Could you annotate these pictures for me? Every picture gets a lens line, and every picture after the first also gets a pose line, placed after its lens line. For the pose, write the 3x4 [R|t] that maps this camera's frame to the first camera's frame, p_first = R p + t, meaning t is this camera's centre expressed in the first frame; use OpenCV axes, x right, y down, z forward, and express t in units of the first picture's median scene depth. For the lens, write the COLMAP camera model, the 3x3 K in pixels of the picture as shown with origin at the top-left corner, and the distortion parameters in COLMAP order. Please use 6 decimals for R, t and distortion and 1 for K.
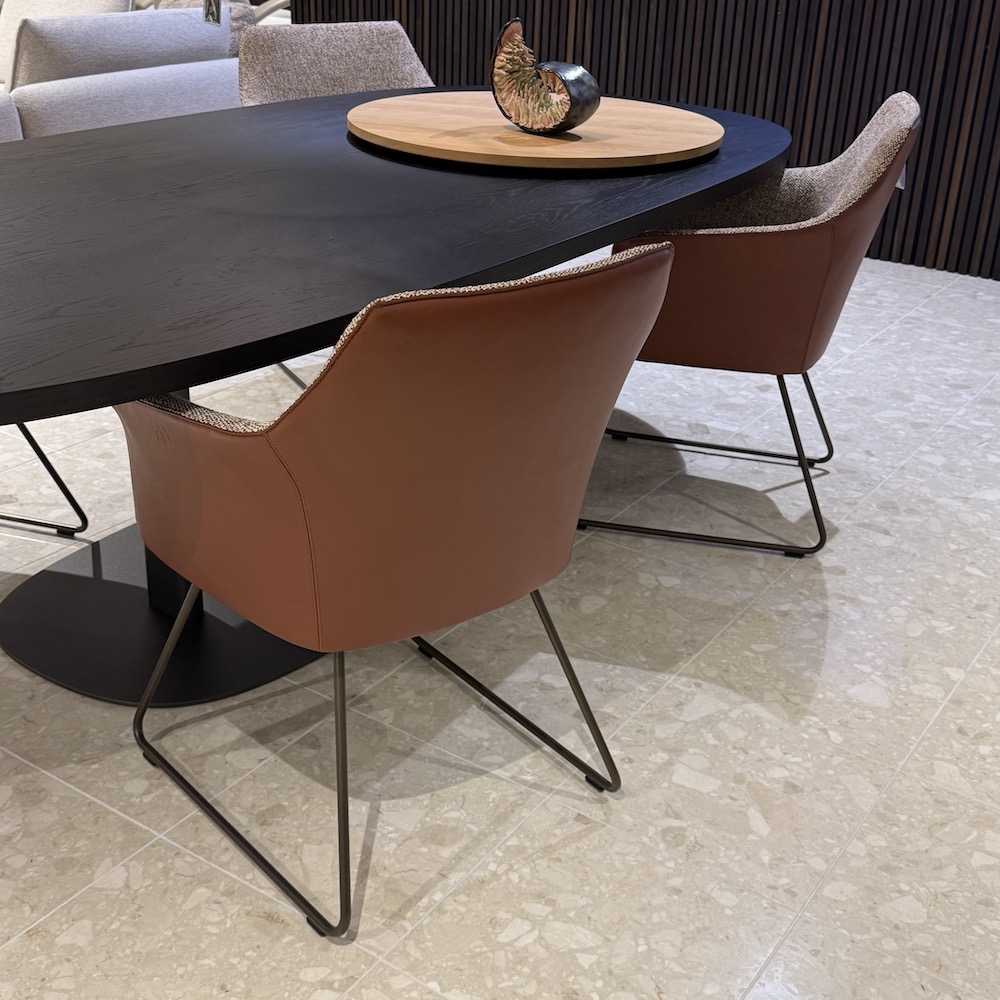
lens RADIAL K [[1350.8, 0, 500.4], [0, 1350.8, 496.1], [0, 0, 1]] dist [0.125206, 0.000000]
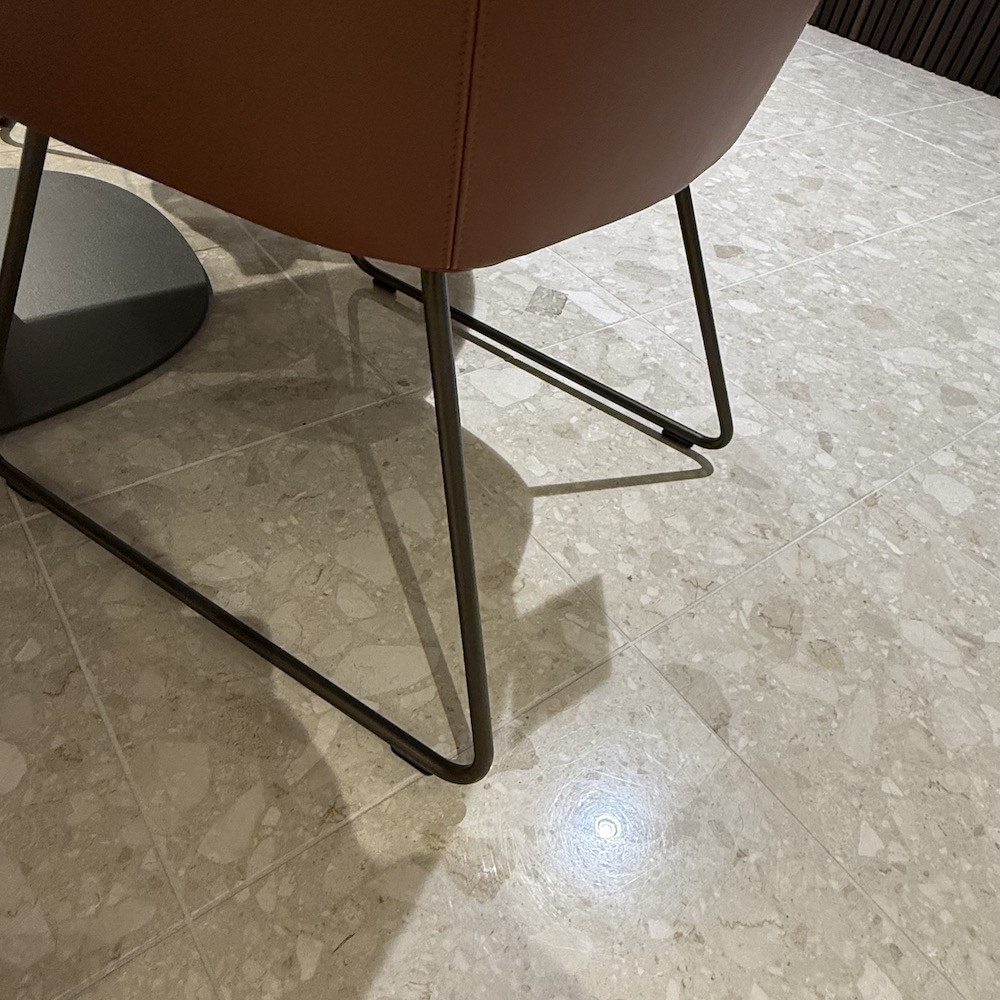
lens RADIAL K [[784.7, 0, 498.0], [0, 784.7, 499.7], [0, 0, 1]] dist [0.000446, 0.008392]
pose [[0.940771, 0.293670, -0.169432, 0.214534], [-0.225560, 0.915224, 0.333898, -0.081648], [0.253124, -0.275904, 0.927257, 0.702342]]
